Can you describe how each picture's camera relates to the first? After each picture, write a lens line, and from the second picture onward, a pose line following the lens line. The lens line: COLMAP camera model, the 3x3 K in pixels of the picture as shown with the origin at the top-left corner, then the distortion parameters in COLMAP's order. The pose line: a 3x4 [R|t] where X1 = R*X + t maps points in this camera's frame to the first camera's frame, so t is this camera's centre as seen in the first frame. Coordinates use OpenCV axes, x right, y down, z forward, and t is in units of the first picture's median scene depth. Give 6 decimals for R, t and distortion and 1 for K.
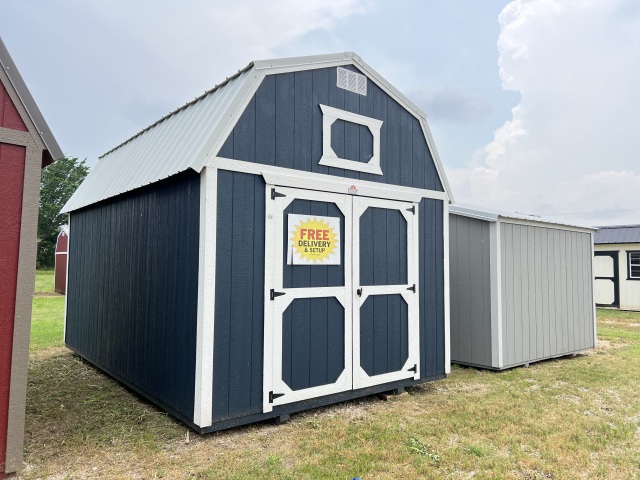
lens RADIAL K [[485.6, 0, 320.0], [0, 485.6, 240.0], [0, 0, 1]] dist [0.003921, 0.002448]
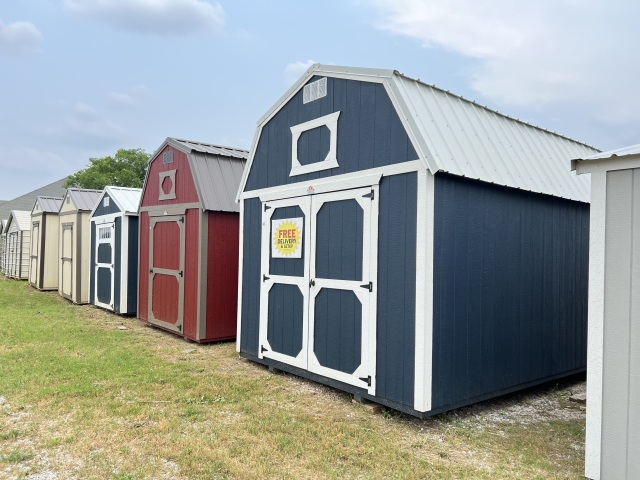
lens RADIAL K [[485.6, 0, 320.0], [0, 485.6, 240.0], [0, 0, 1]] dist [0.003921, 0.002448]
pose [[0.005582, -0.042216, -0.999093, 1.190200], [0.031316, 0.998626, -0.042021, 0.057972], [0.999494, -0.031053, 0.006897, 1.031691]]
